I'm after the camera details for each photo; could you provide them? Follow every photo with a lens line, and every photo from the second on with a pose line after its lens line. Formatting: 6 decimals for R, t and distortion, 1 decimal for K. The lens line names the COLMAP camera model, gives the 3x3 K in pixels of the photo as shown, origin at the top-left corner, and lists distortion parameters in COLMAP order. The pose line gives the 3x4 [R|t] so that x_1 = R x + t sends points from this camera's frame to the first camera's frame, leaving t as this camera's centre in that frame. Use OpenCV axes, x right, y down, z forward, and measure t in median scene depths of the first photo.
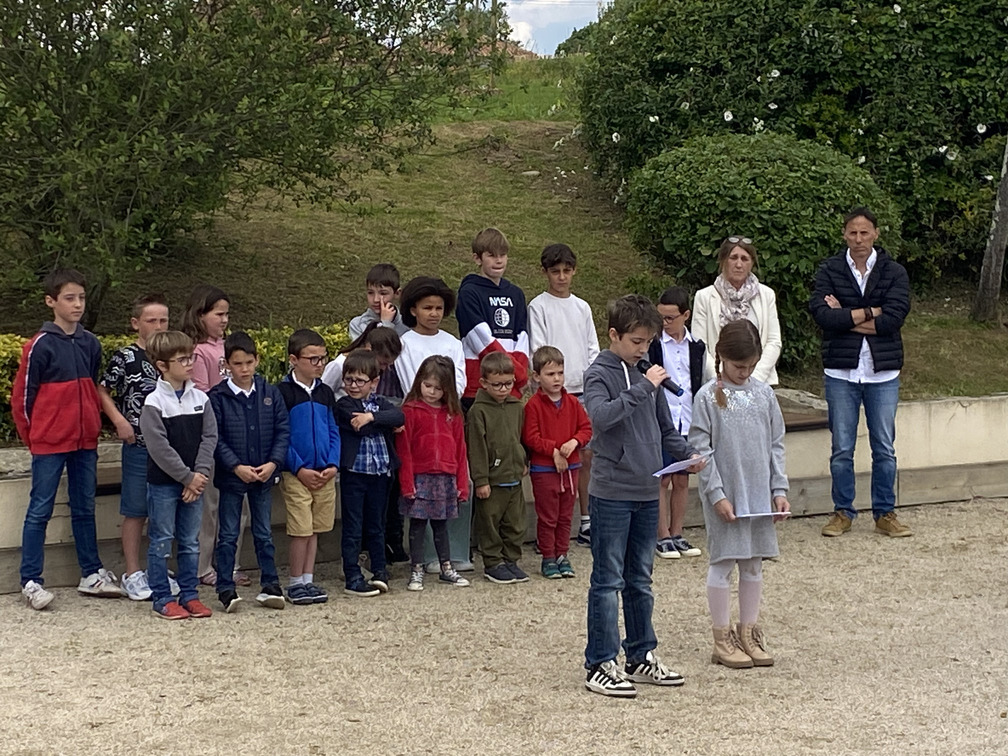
lens RADIAL K [[2541.6, 0, 504.0], [0, 2541.6, 378.0], [0, 0, 1]] dist [0.192102, 0.033721]
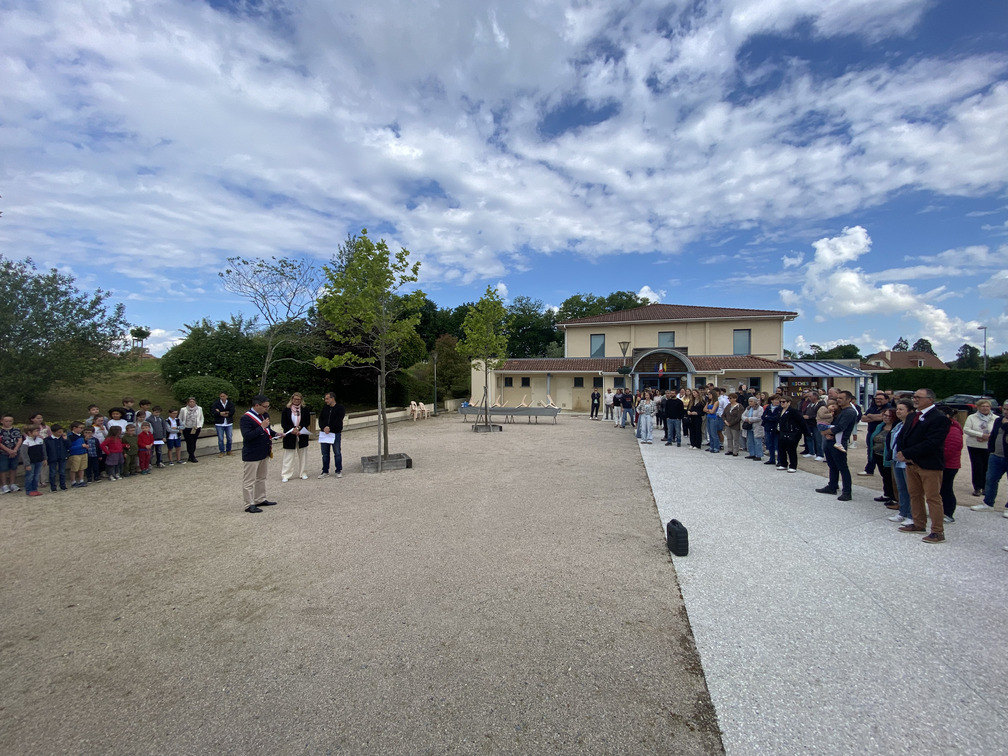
lens RADIAL K [[405.0, 0, 504.4], [0, 405.0, 379.0], [0, 0, 1]] dist [0.013369, -0.019947]
pose [[0.748165, 0.013138, 0.663382, 0.012688], [0.047011, 0.996242, -0.072749, -0.006125], [-0.661845, 0.085615, 0.744736, 0.033305]]
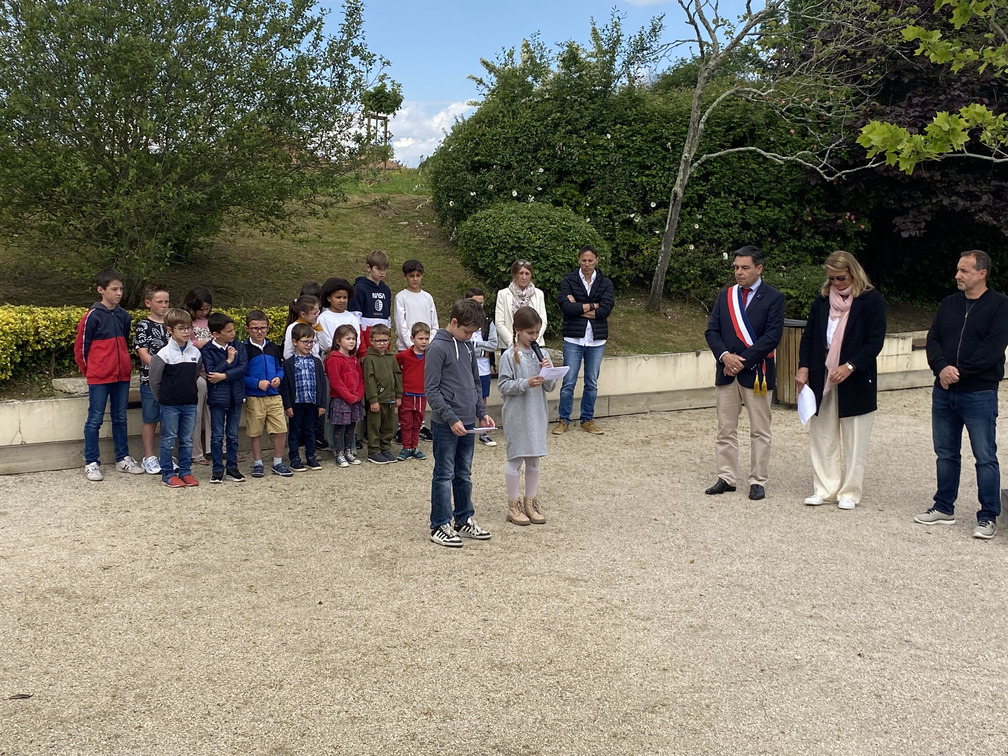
lens RADIAL K [[1307.4, 0, 499.6], [0, 1307.4, 382.0], [0, 0, 1]] dist [0.228388, -0.732244]
pose [[0.996300, 0.015588, 0.084513, 0.002536], [-0.018588, 0.999220, 0.034827, -0.003509], [-0.083904, -0.036269, 0.995814, 0.108870]]
